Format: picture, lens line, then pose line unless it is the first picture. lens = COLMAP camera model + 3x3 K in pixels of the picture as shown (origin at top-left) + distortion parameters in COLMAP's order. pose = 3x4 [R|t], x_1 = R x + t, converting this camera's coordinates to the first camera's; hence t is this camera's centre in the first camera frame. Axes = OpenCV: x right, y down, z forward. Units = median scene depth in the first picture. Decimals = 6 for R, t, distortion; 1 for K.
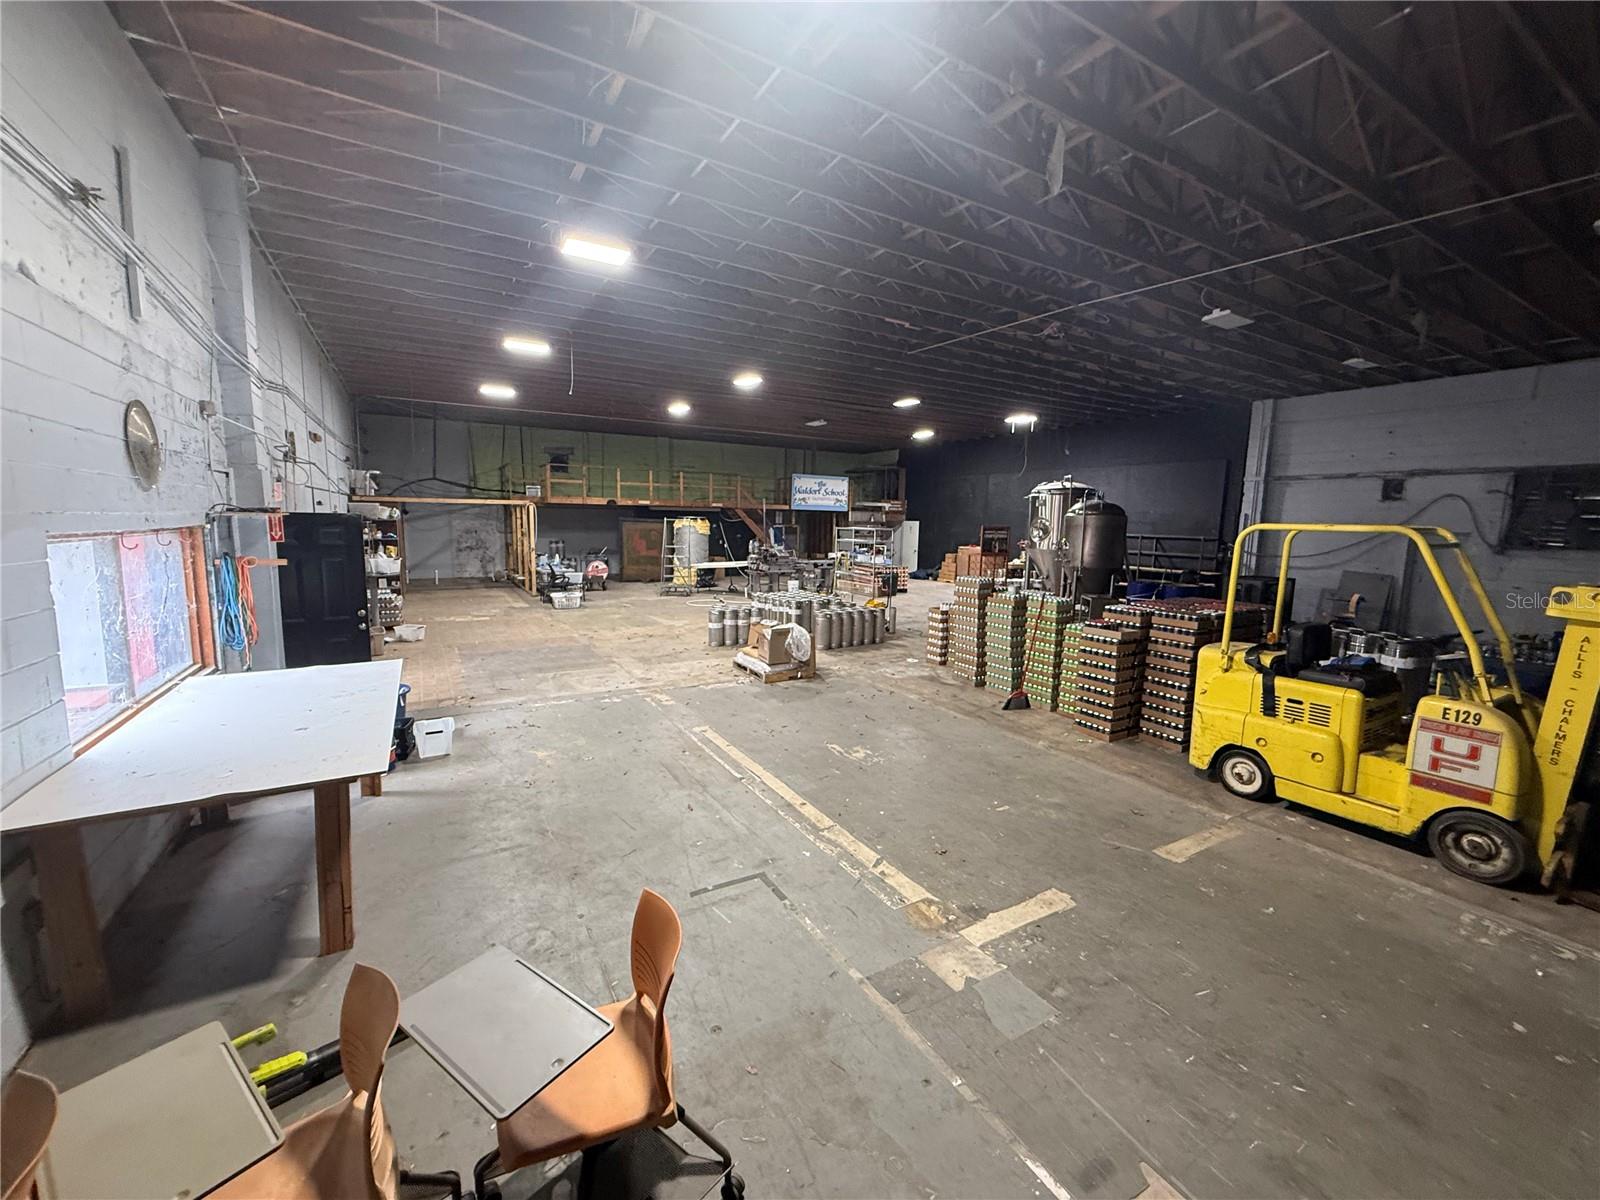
lens RADIAL K [[638.1, 0, 796.8], [0, 638.1, 598.2], [0, 0, 1]] dist [0.000138, 0.000206]
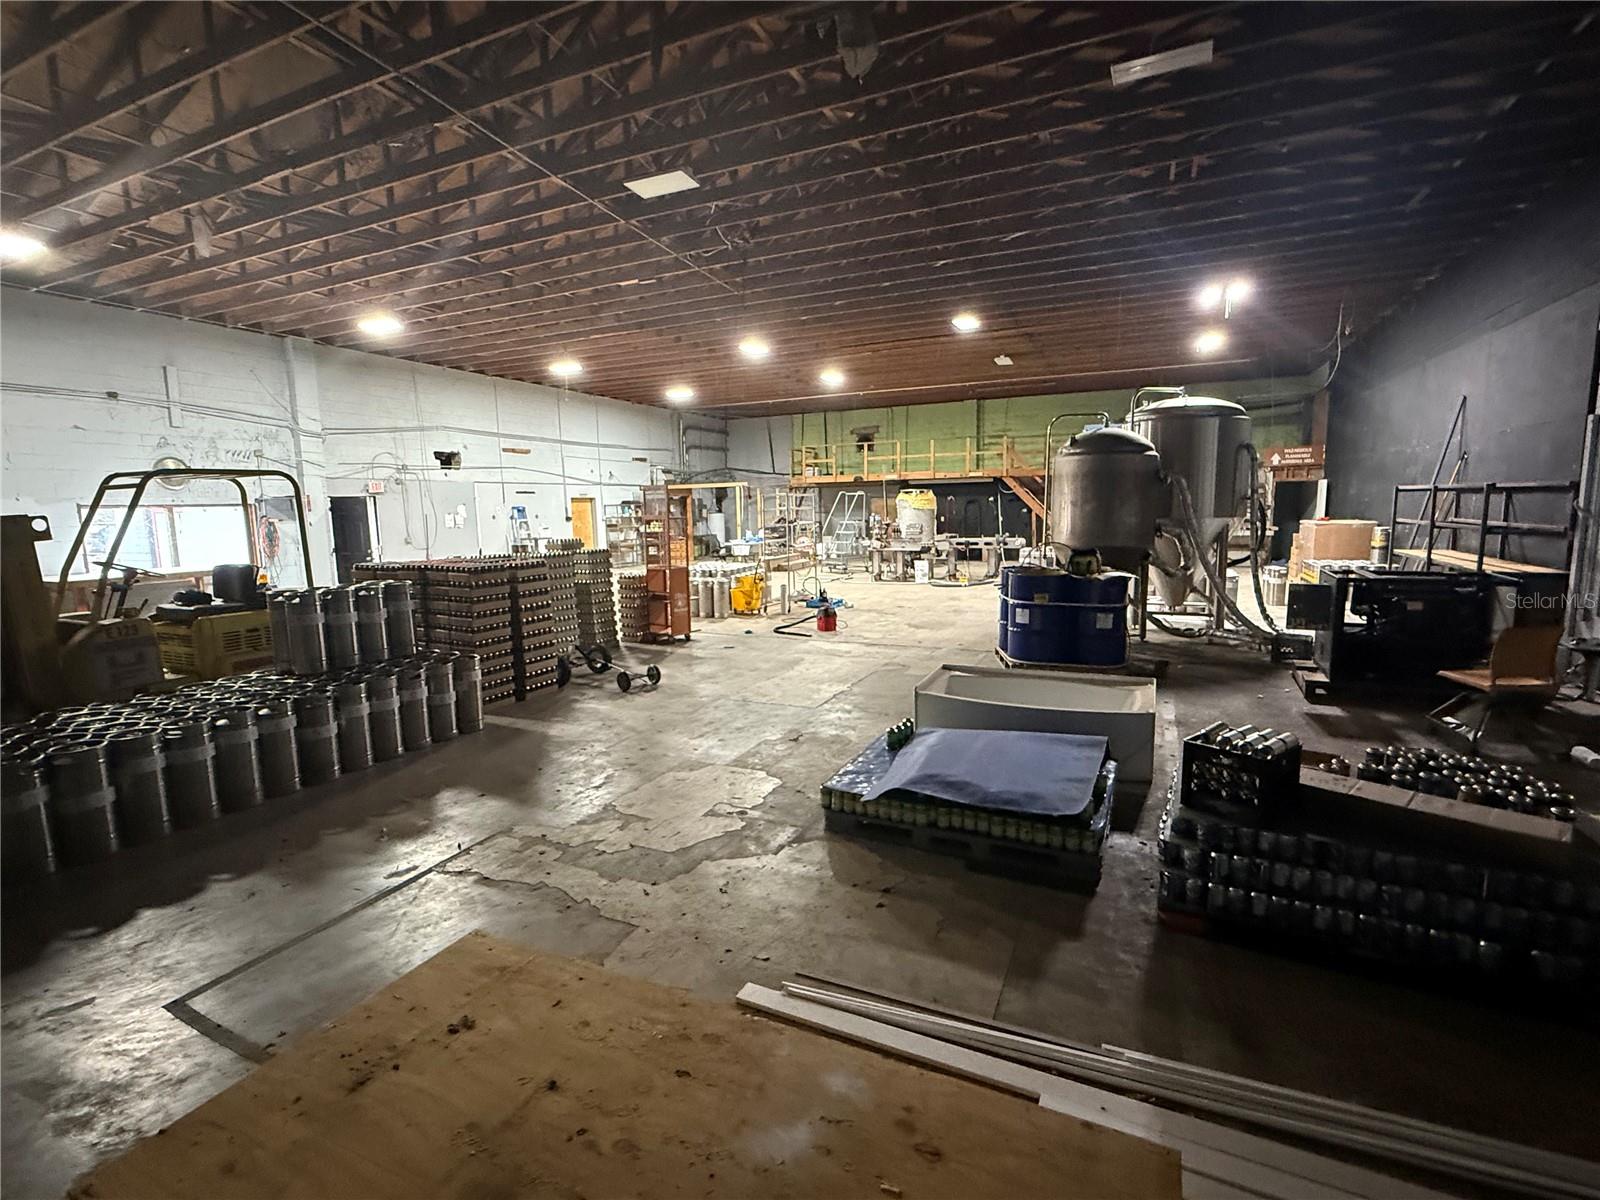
lens RADIAL K [[743.2, 0, 795.1], [0, 743.2, 600.1], [0, 0, 1]] dist [0.000104, 0.000022]
pose [[0.578540, 0.074655, -0.812230, 1.018328], [-0.069326, 0.996700, 0.042230, -0.009273], [0.812703, 0.031876, 0.581806, 0.444921]]
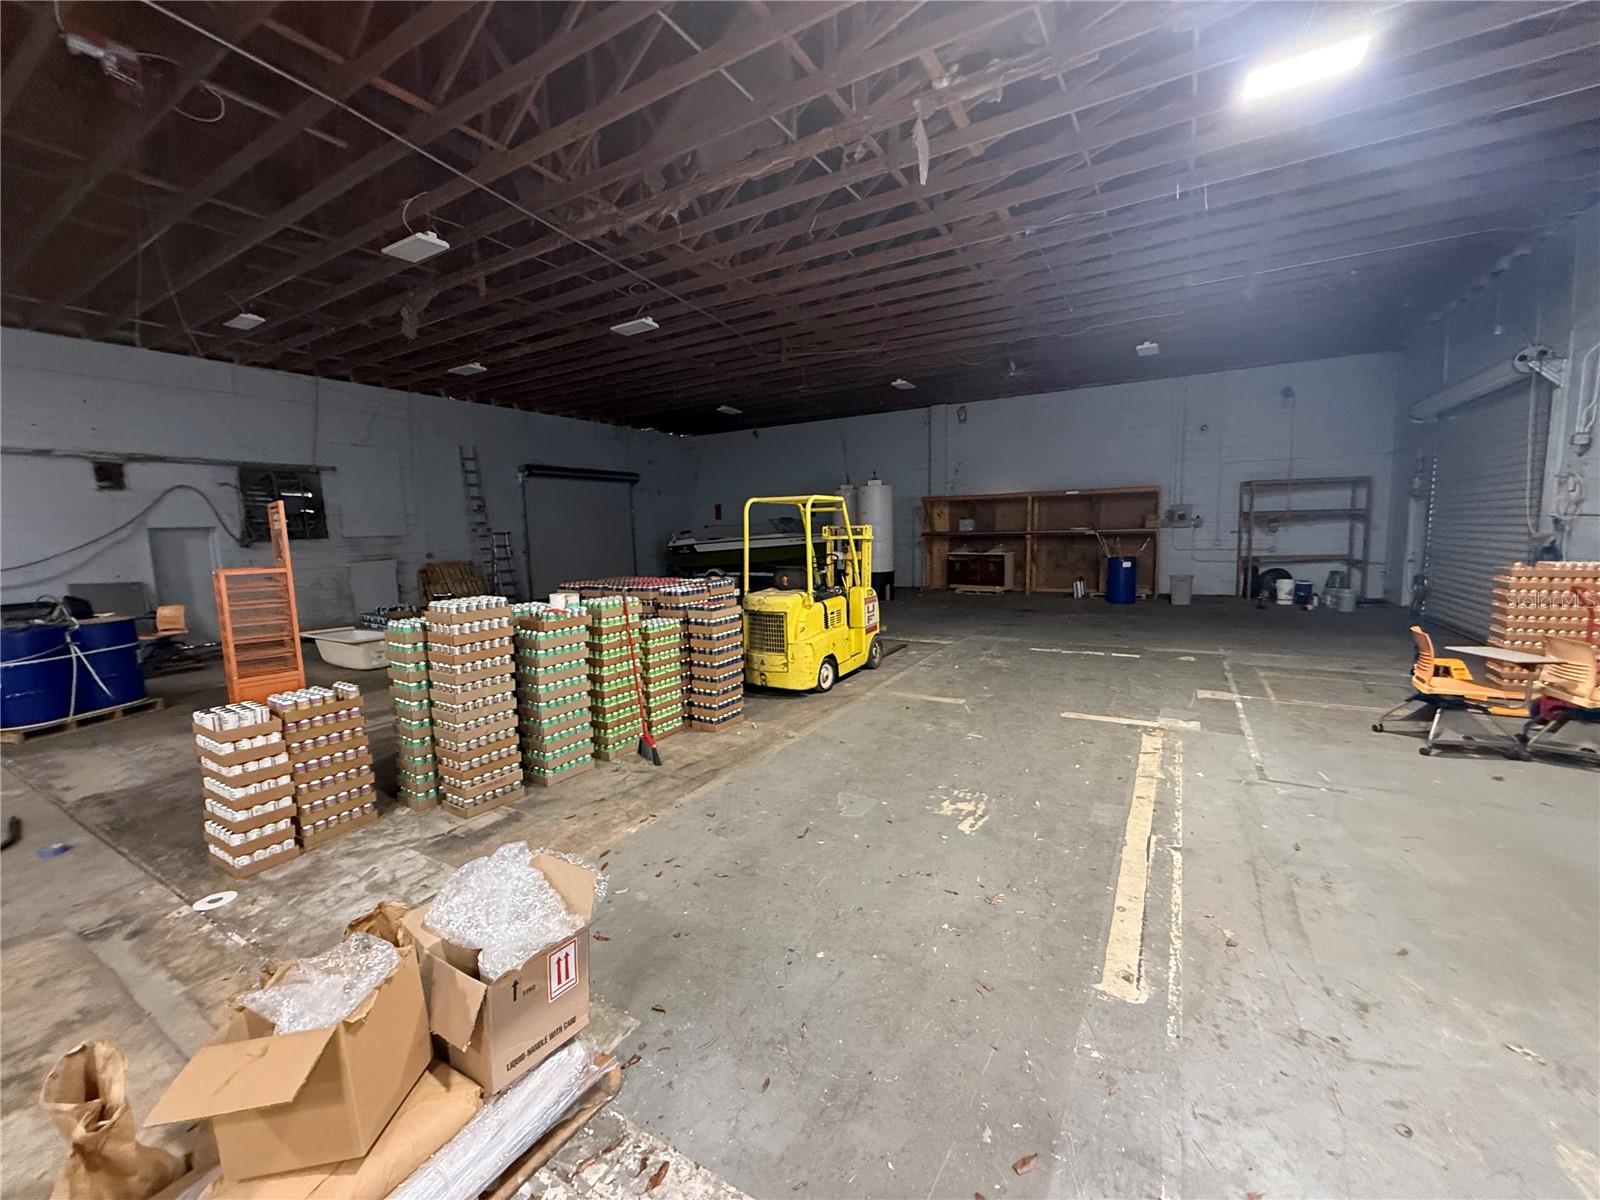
lens RADIAL K [[638.1, 0, 794.5], [0, 638.1, 600.0], [0, 0, 1]] dist [0.000138, 0.000206]
pose [[-0.482590, -0.105646, 0.869452, -0.204940], [0.126756, 0.973823, 0.188683, -0.069289], [-0.866626, 0.201265, -0.456566, 0.732119]]
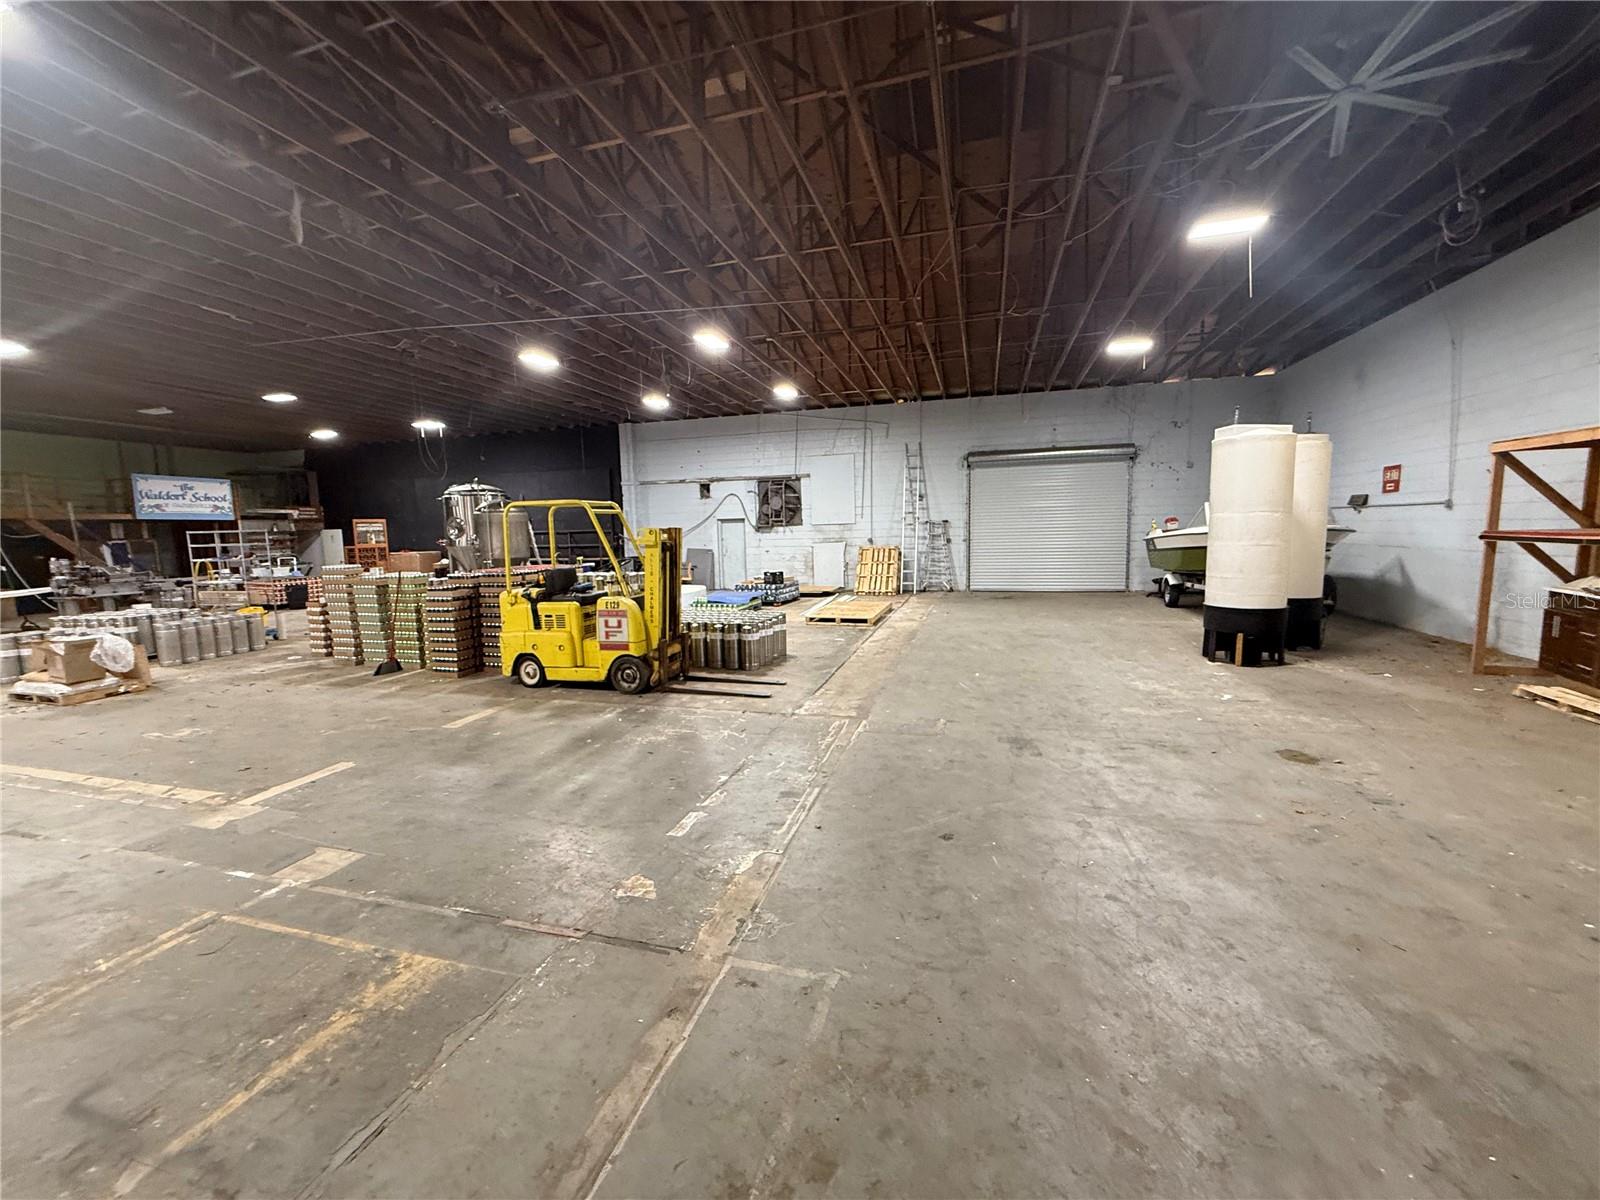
lens RADIAL K [[638.1, 0, 795.7], [0, 638.1, 599.5], [0, 0, 1]] dist [0.000138, 0.000206]
pose [[0.725931, -0.111873, 0.678608, 0.071407], [0.121520, 0.992022, 0.033547, 0.058934], [-0.676947, 0.058111, 0.733734, -0.222787]]
